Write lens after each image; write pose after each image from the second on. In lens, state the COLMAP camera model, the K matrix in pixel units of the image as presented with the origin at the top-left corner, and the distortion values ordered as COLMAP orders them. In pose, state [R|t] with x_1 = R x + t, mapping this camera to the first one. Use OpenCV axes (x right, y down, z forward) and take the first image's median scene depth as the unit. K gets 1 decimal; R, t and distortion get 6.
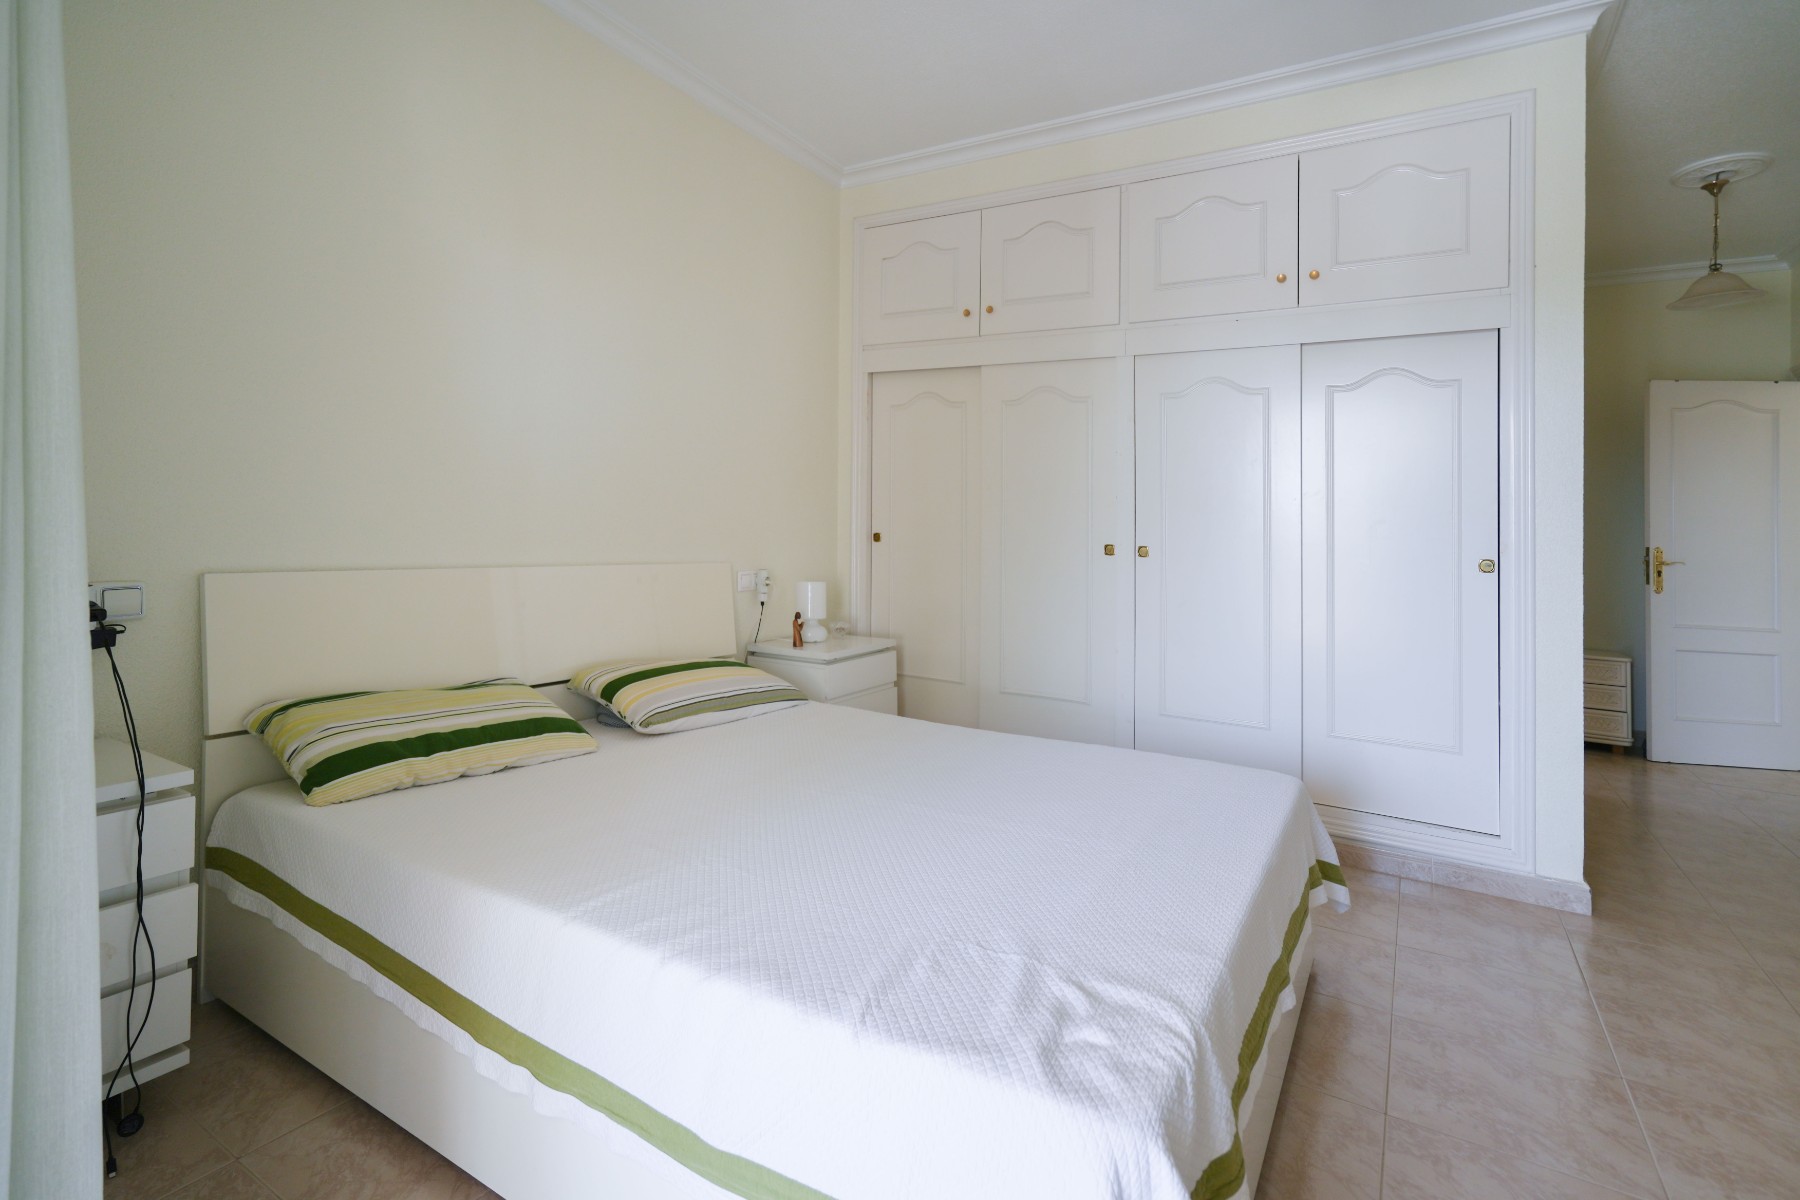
lens RADIAL K [[825.3, 0, 887.2], [0, 825.3, 534.6], [0, 0, 1]] dist [0.002754, 0.000474]
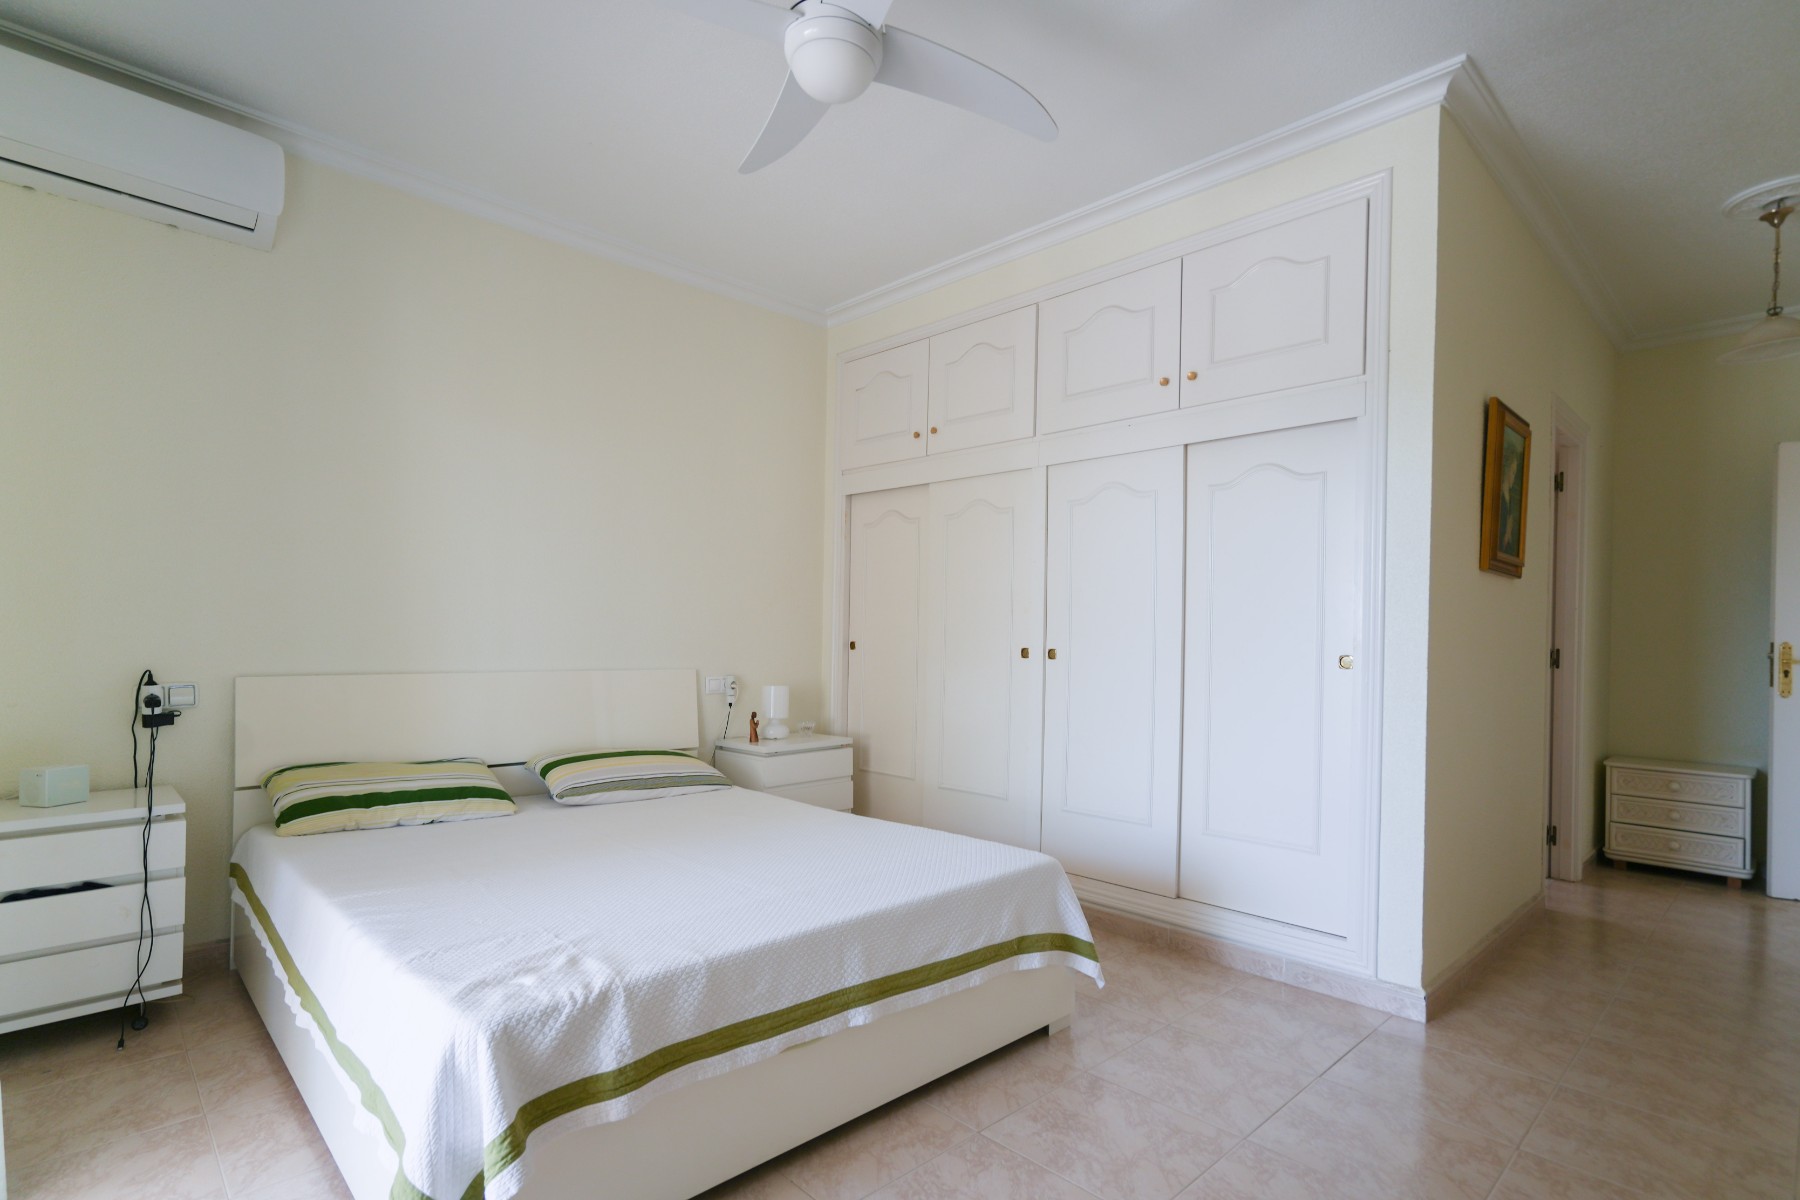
lens RADIAL K [[850.3, 0, 899.5], [0, 850.3, 644.6], [0, 0, 1]] dist [0.001841, 0.000864]
pose [[0.967557, -0.017857, -0.252023, 0.464506], [0.016894, 0.999839, -0.005985, 0.014039], [0.252089, 0.001533, 0.967703, -0.102278]]
